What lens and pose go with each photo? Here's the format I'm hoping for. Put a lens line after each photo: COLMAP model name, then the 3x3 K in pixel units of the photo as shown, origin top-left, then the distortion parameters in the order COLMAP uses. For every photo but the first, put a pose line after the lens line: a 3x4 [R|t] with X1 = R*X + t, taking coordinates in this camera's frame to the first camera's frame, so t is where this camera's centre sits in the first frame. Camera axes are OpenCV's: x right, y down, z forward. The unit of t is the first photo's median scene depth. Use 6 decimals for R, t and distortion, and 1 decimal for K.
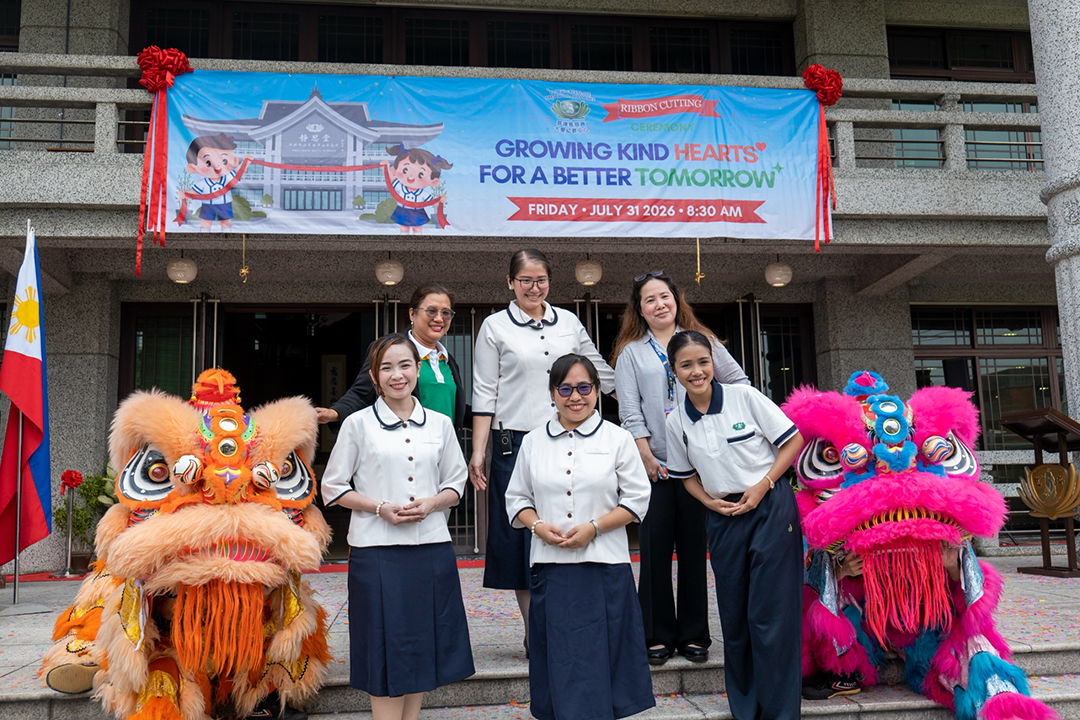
lens RADIAL K [[967.3, 0, 540.0], [0, 967.3, 360.0], [0, 0, 1]] dist [0.011318, -0.009478]
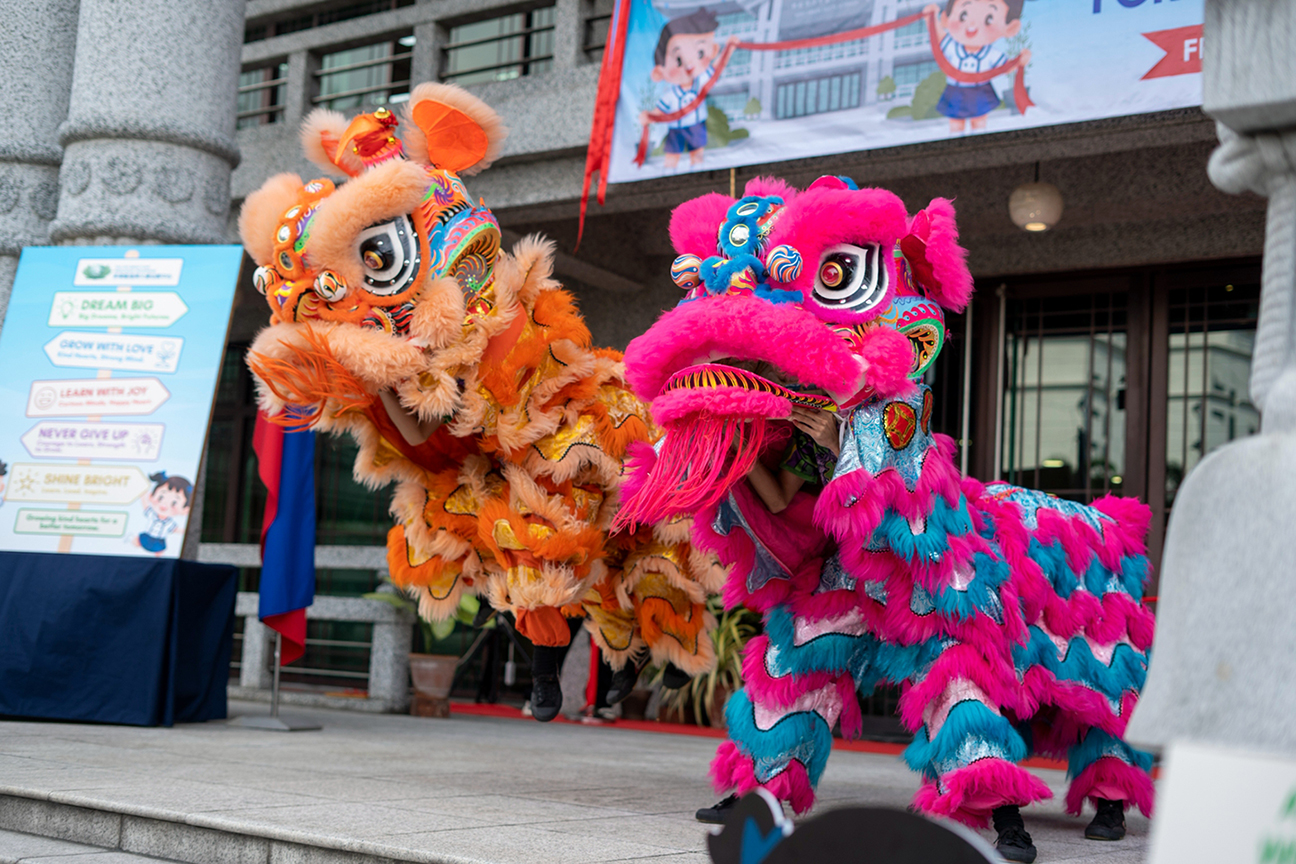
lens RADIAL K [[1865.9, 0, 645.7], [0, 1865.9, 425.1], [0, 0, 1]] dist [-0.034665, 0.045427]
pose [[0.713572, -0.019803, -0.700302, 0.448831], [0.024781, 0.999688, -0.003019, 0.029450], [0.700143, -0.015200, 0.713840, 0.135277]]
